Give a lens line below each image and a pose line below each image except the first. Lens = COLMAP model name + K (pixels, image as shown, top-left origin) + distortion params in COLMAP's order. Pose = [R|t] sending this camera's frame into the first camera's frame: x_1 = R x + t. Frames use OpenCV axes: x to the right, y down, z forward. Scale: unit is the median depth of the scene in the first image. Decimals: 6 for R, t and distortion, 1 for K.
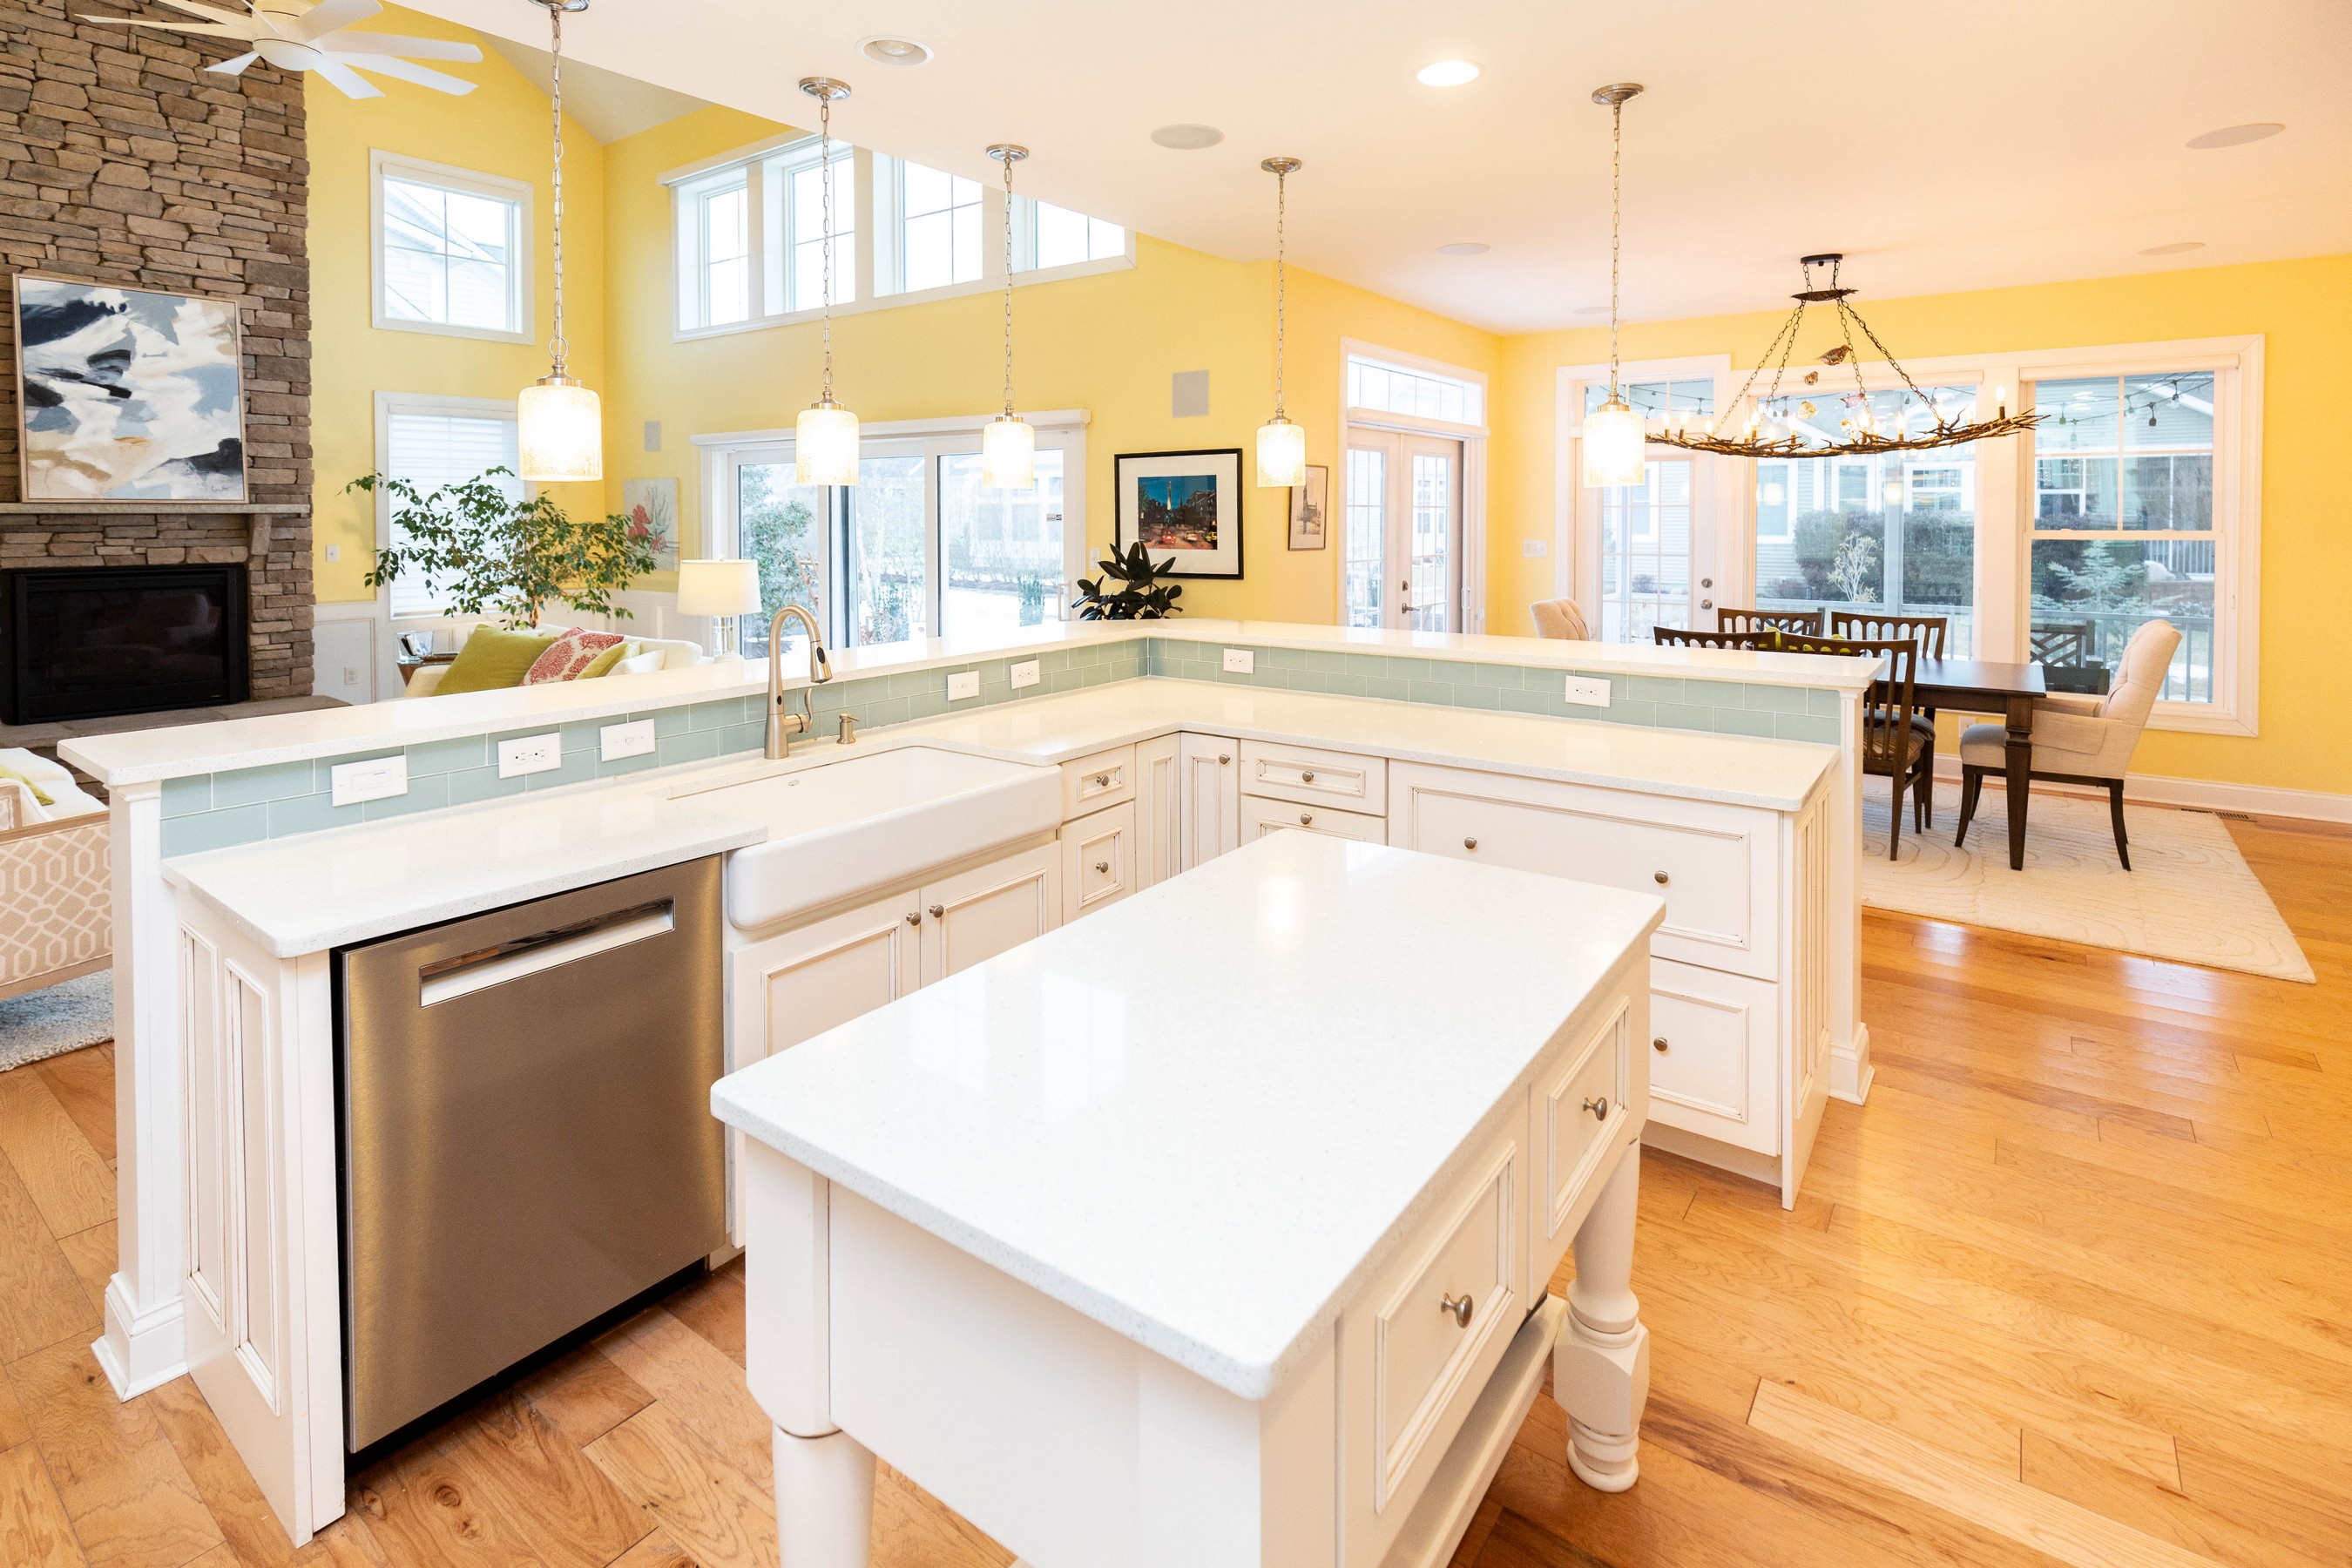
lens RADIAL K [[1088.7, 0, 1187.4], [0, 1088.7, 542.0], [0, 0, 1]] dist [0.008312, -0.002165]
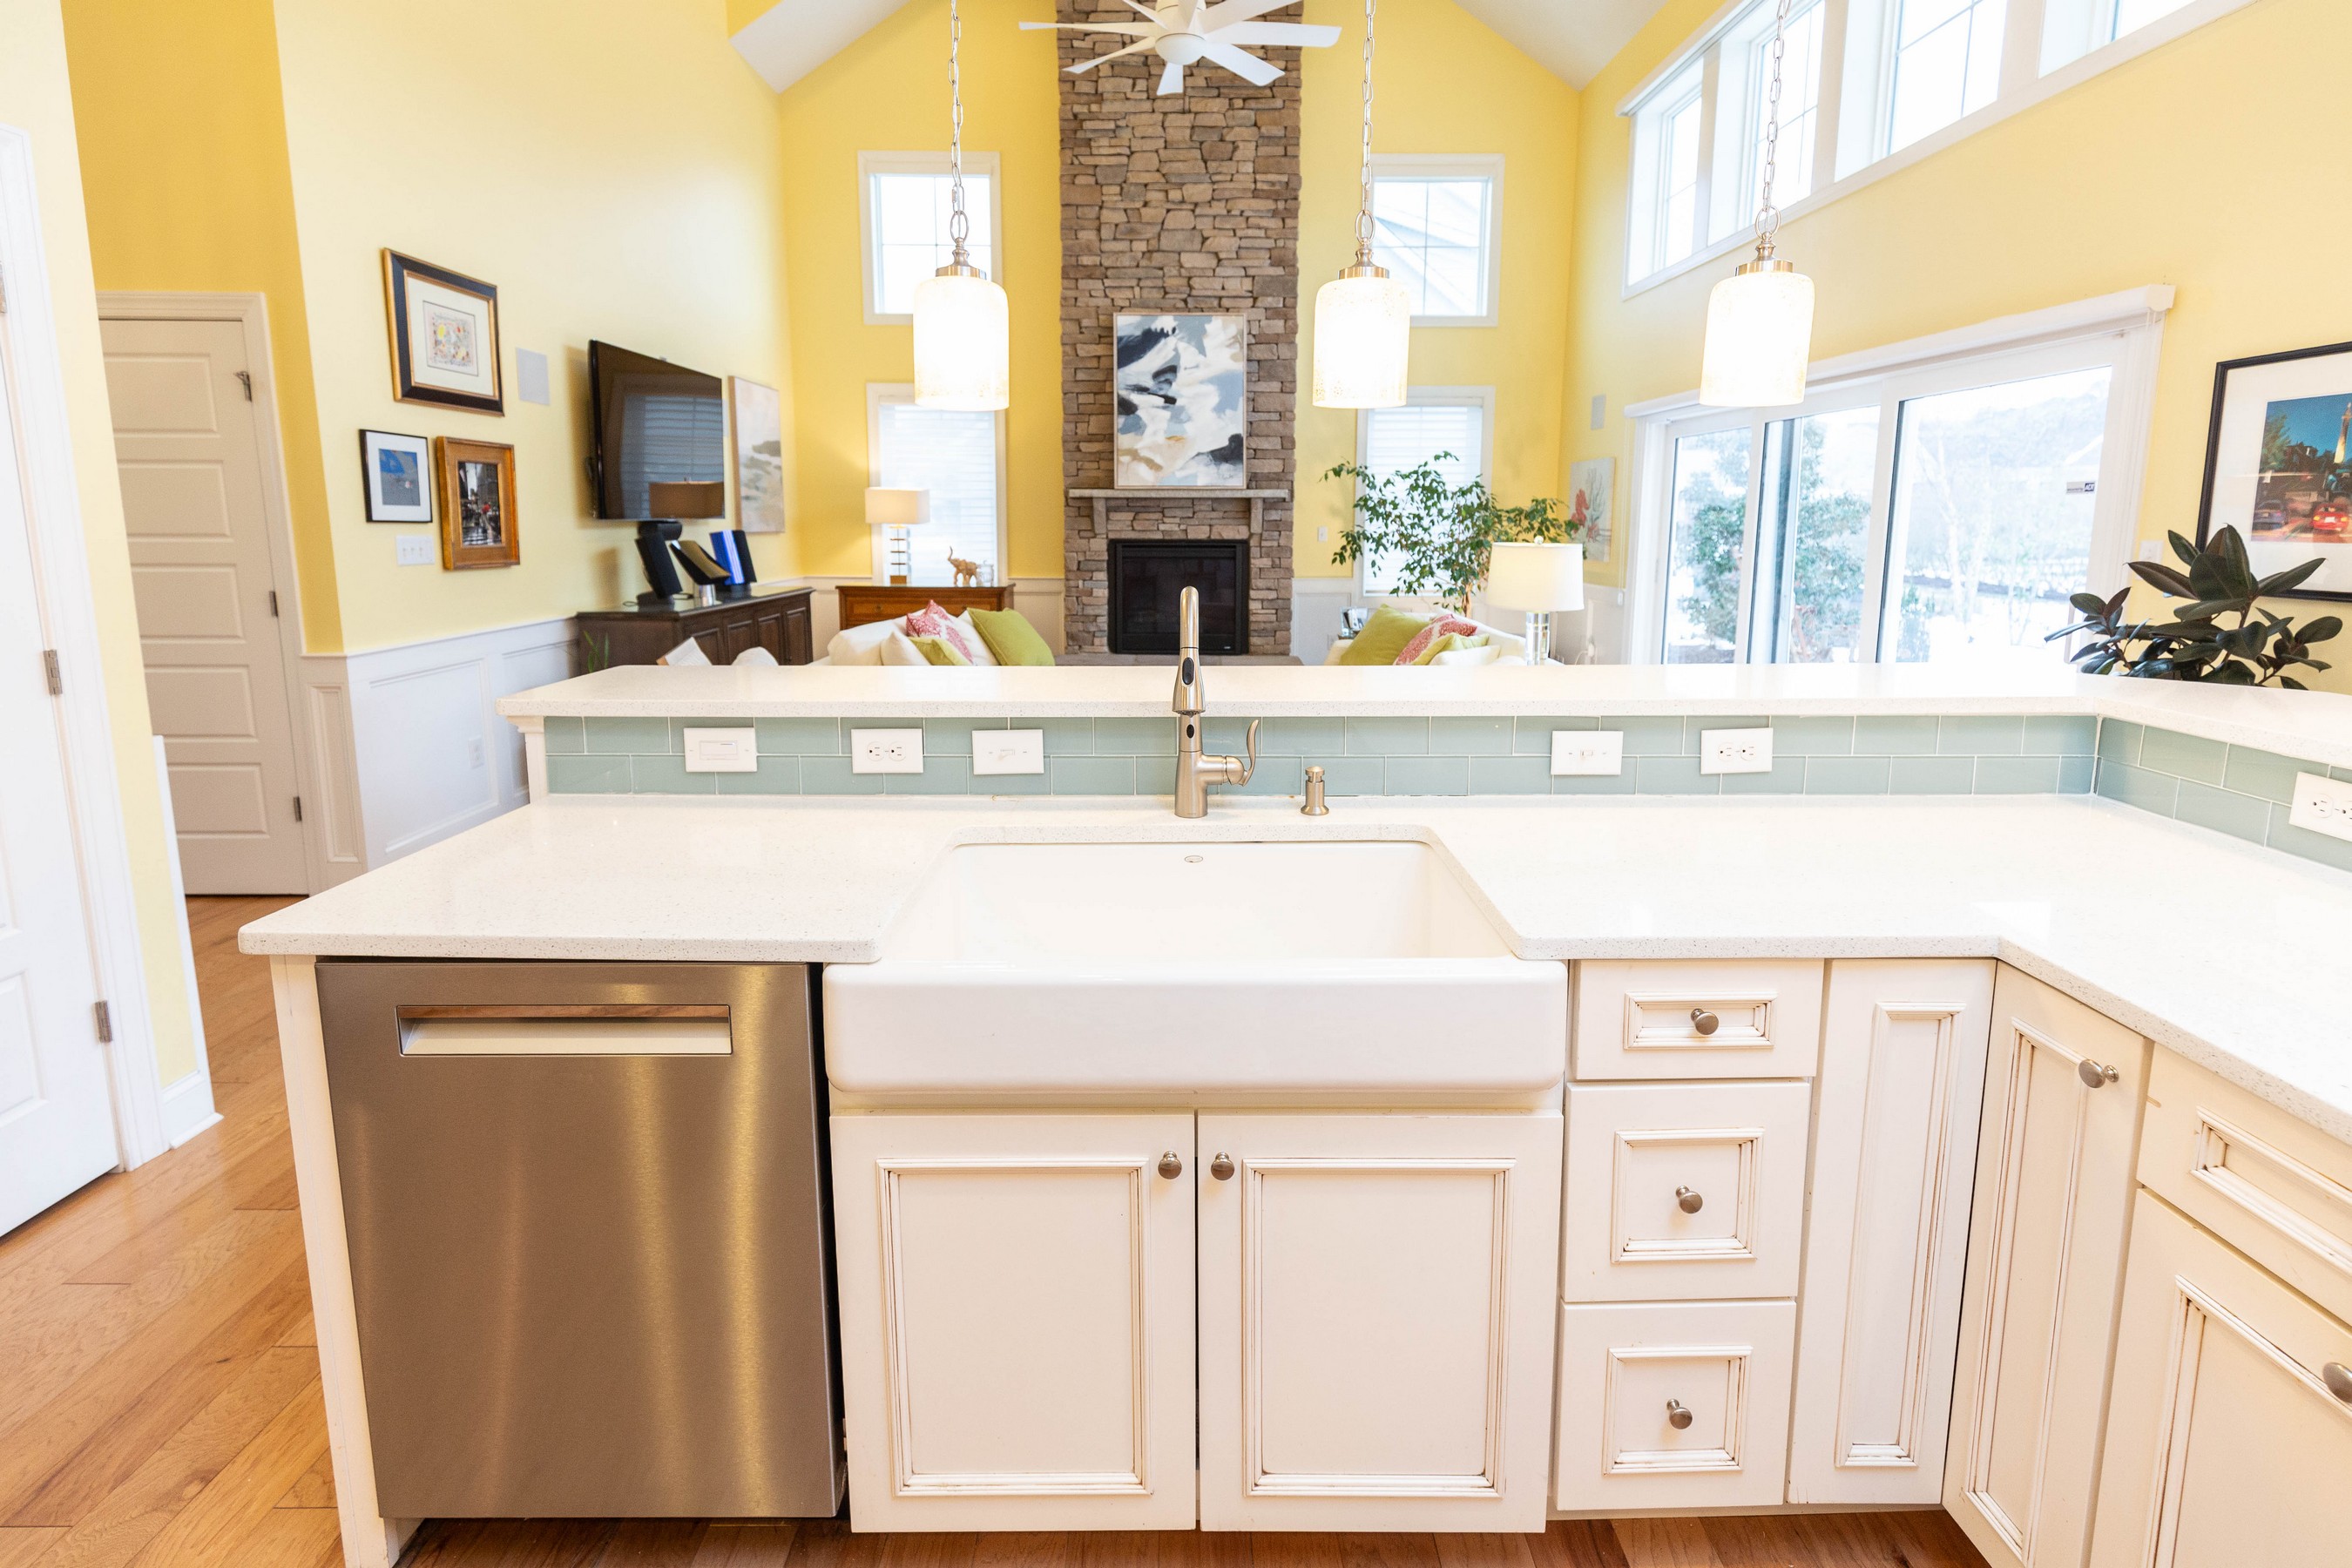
lens RADIAL K [[1088.7, 0, 1211.6], [0, 1088.7, 653.8], [0, 0, 1]] dist [0.008312, -0.002165]
pose [[0.611175, 0.102560, -0.784823, 0.057247], [-0.022185, 0.993399, 0.112541, 0.009798], [0.791185, -0.051371, 0.609416, 0.242821]]
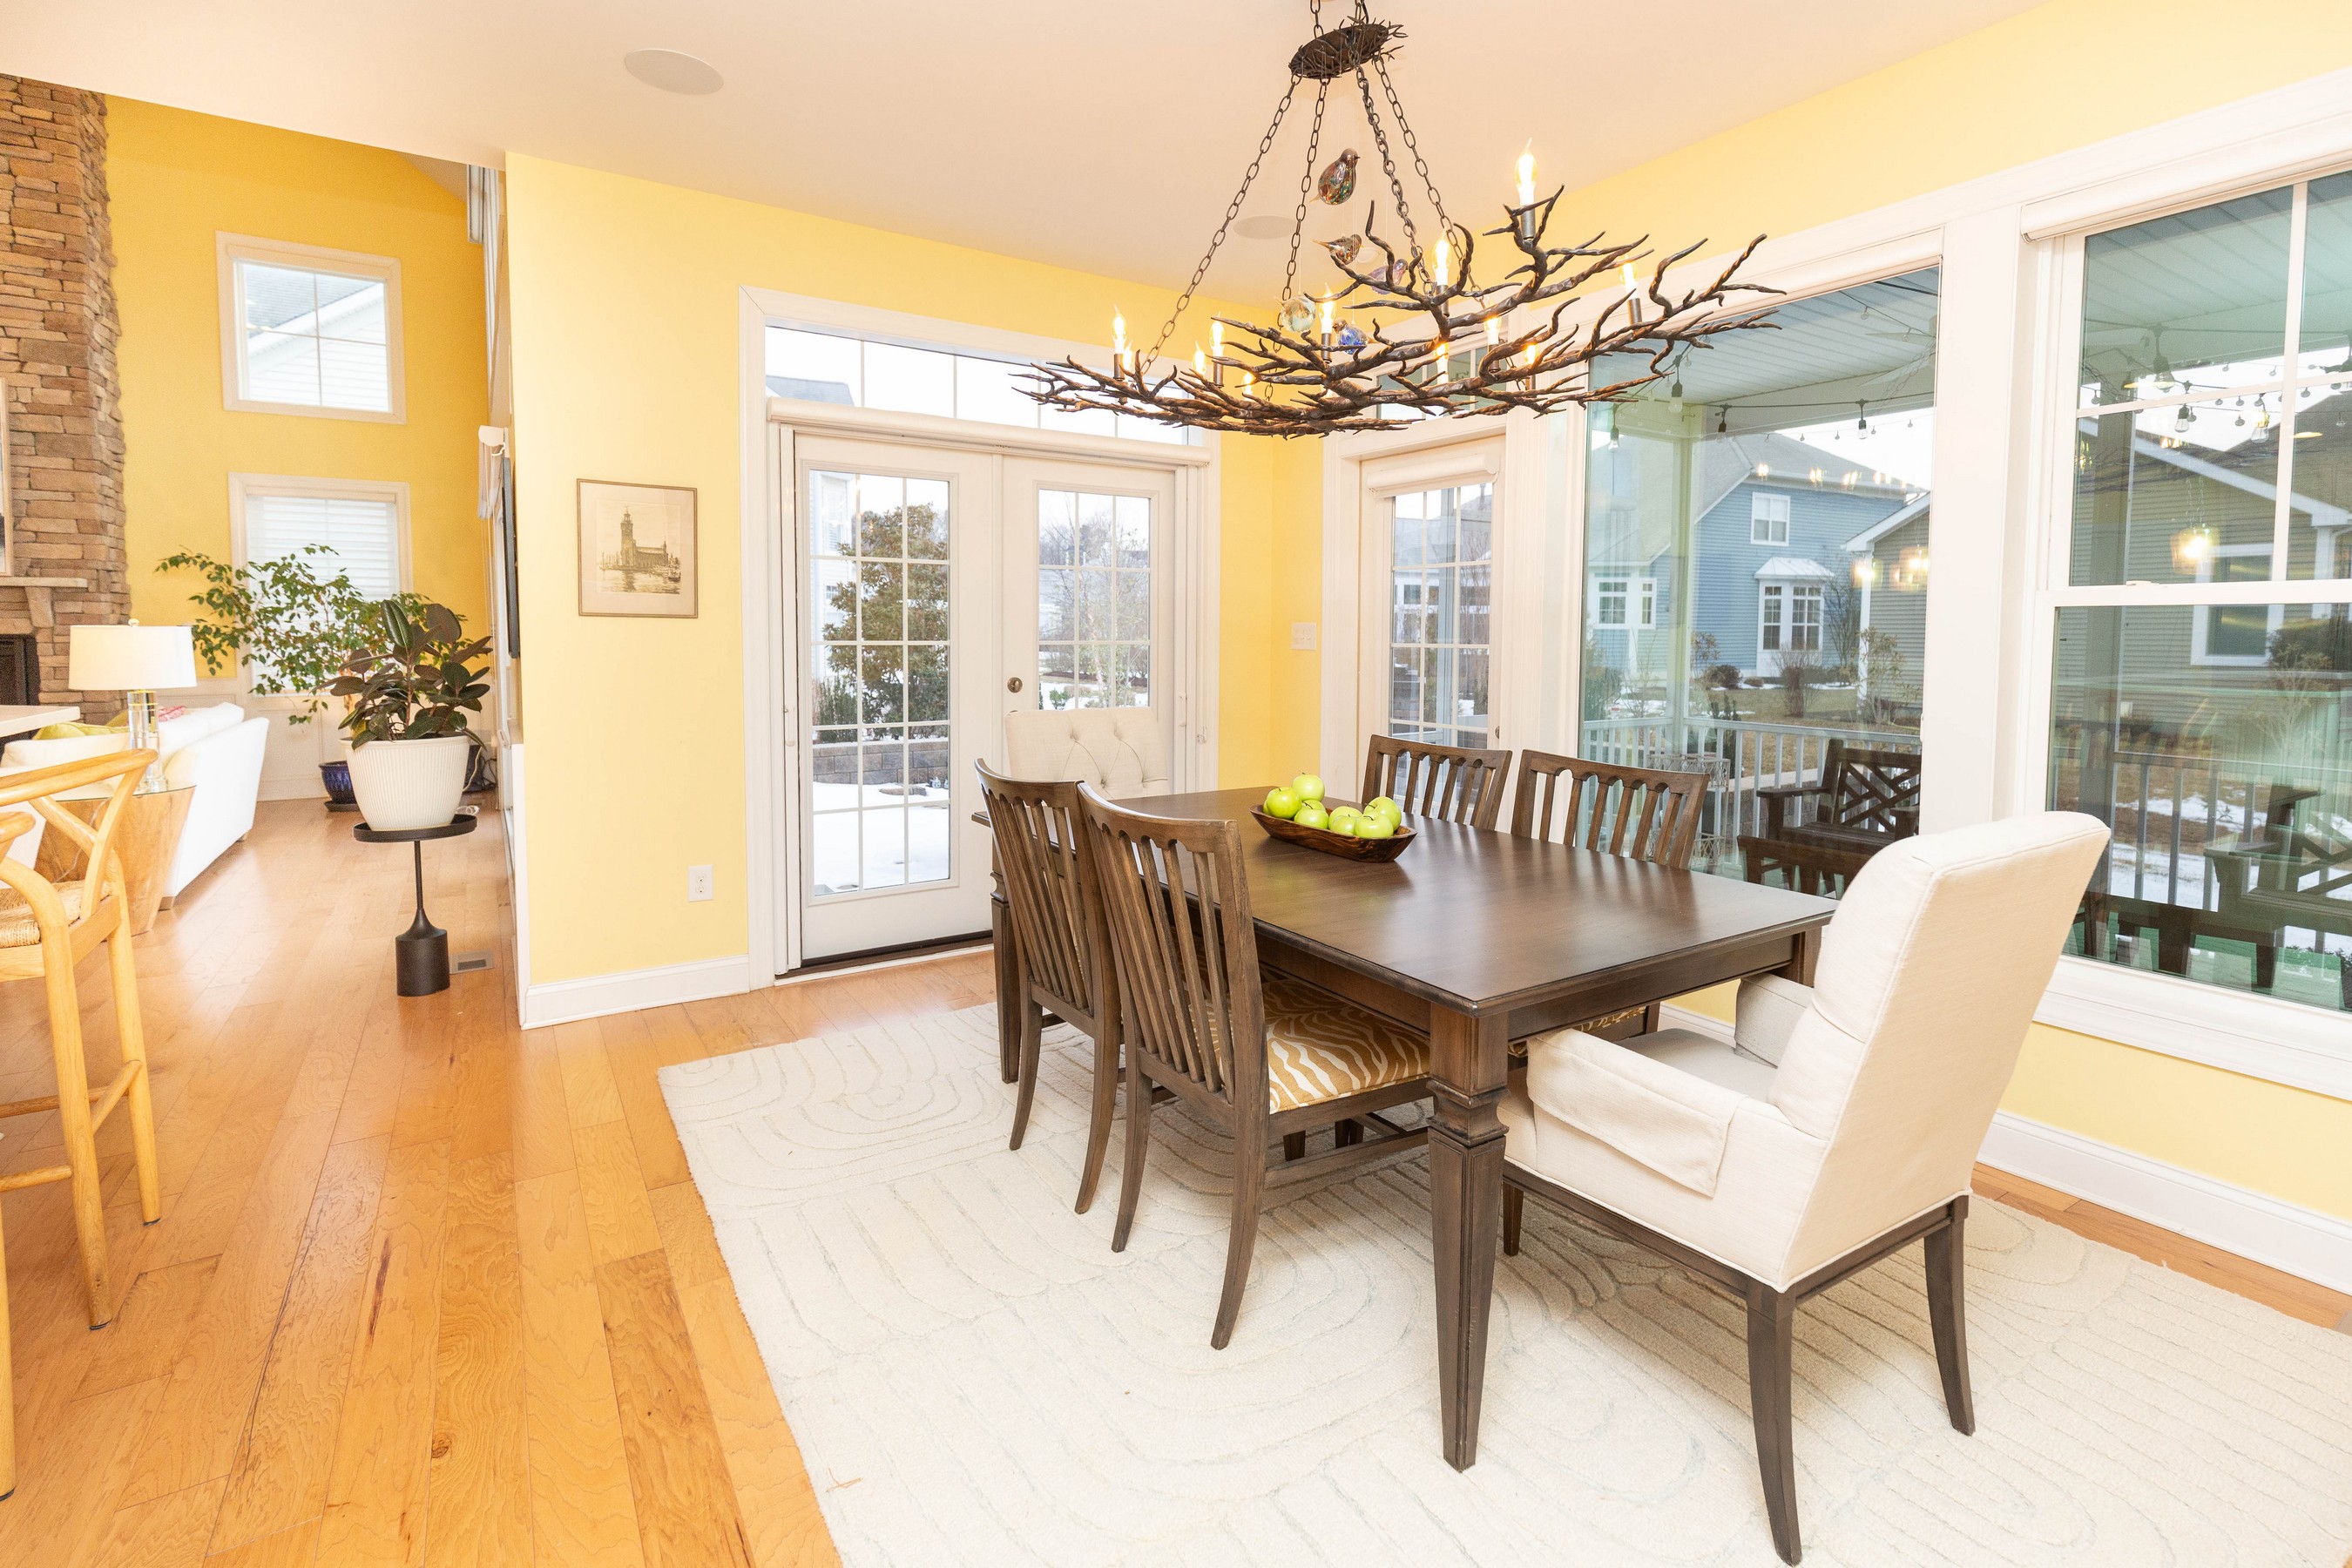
lens RADIAL K [[1088.7, 0, 1192.3], [0, 1088.7, 700.1], [0, 0, 1]] dist [0.008312, -0.002165]
pose [[0.935090, 0.029707, -0.353164, 0.541905], [-0.016478, 0.999047, 0.040407, 0.021173], [0.354028, -0.031965, 0.934688, 0.418787]]
